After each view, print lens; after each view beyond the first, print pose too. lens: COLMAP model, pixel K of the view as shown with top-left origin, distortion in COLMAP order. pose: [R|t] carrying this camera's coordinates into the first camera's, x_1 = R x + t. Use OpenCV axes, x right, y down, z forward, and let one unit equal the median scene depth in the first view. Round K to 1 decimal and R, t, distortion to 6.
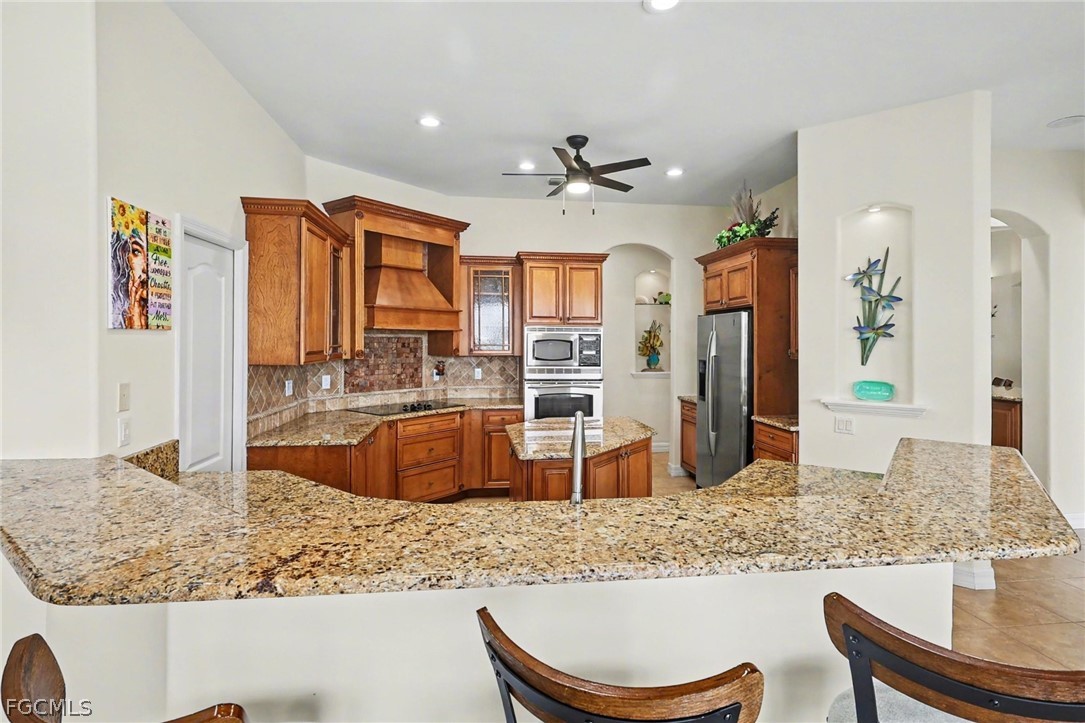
lens RADIAL K [[521.6, 0, 539.2], [0, 521.6, 335.0], [0, 0, 1]] dist [-0.003895, -0.000288]
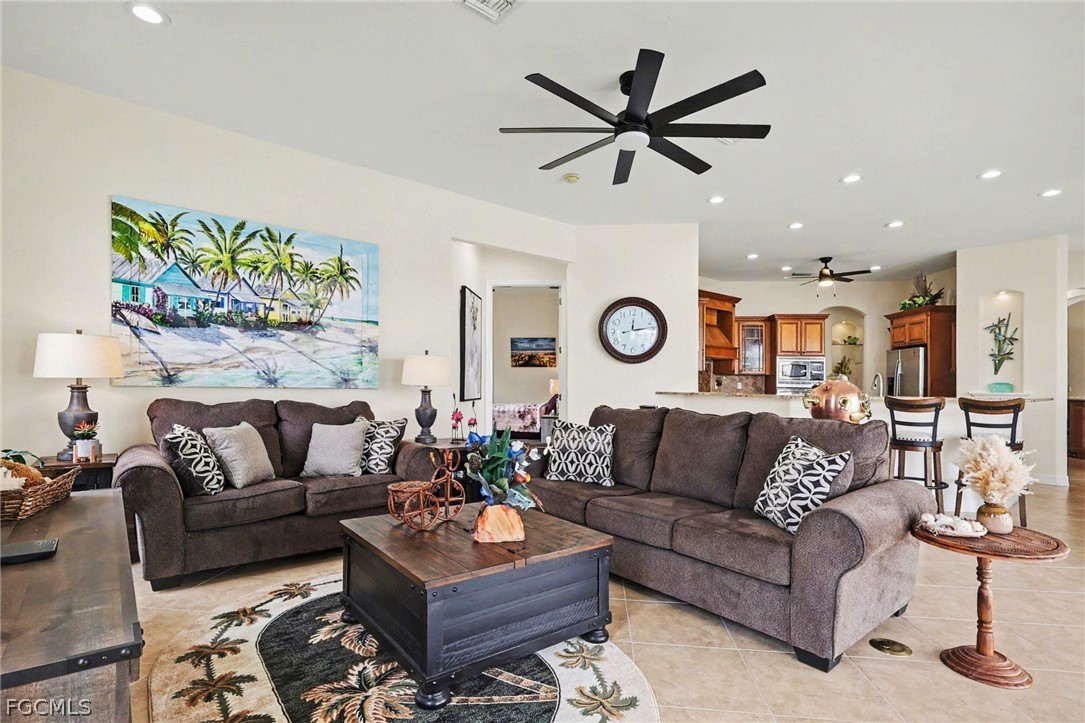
lens RADIAL K [[514.1, 0, 543.9], [0, 514.1, 381.7], [0, 0, 1]] dist [-0.002776, -0.000111]
pose [[0.975612, 0.008126, -0.219352, -0.437392], [-0.006802, 0.999954, 0.006788, 0.063842], [0.219397, -0.005131, 0.975622, -0.908162]]
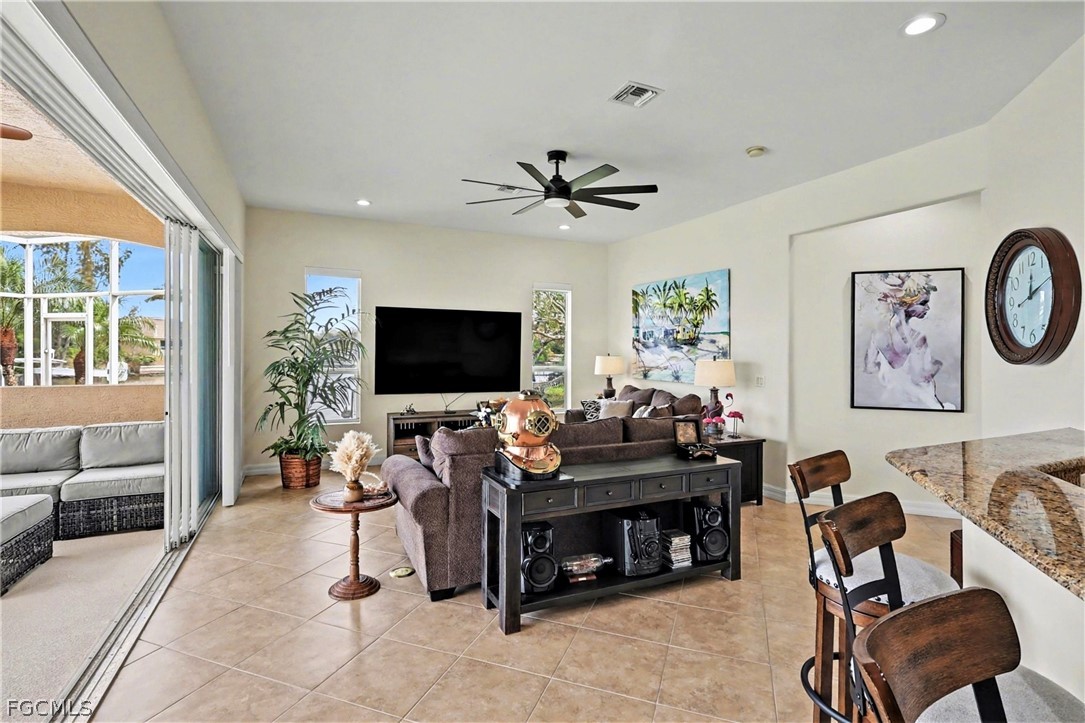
lens RADIAL K [[532.3, 0, 531.4], [0, 532.3, 339.3], [0, 0, 1]] dist [-0.005053, -0.000397]
pose [[-0.456072, -0.028971, -0.889471, 0.342944], [0.005855, 0.999351, -0.035552, 0.015740], [0.889924, -0.021422, -0.455606, 0.139706]]
